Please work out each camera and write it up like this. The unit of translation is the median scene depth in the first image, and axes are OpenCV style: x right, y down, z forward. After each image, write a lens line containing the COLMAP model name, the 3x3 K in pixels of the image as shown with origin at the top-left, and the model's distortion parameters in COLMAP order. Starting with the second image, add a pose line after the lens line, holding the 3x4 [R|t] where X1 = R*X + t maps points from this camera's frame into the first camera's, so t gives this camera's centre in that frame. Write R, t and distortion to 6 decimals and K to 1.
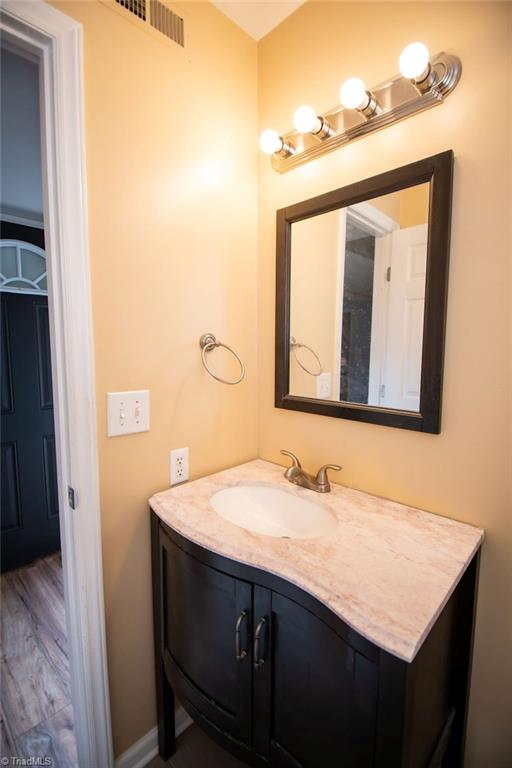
lens RADIAL K [[341.7, 0, 256.6], [0, 341.7, 383.0], [0, 0, 1]] dist [-0.001669, -0.001424]
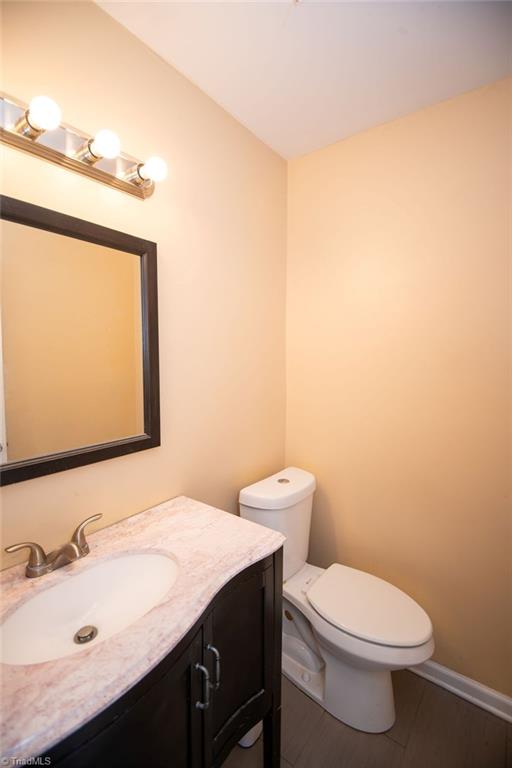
lens RADIAL K [[341.7, 0, 256.3], [0, 341.7, 382.8], [0, 0, 1]] dist [-0.001669, -0.001424]
pose [[-0.109814, -0.088956, 0.989964, -0.815159], [0.106129, 0.989244, 0.100664, -0.187956], [-0.988270, 0.116118, -0.099192, 0.706270]]
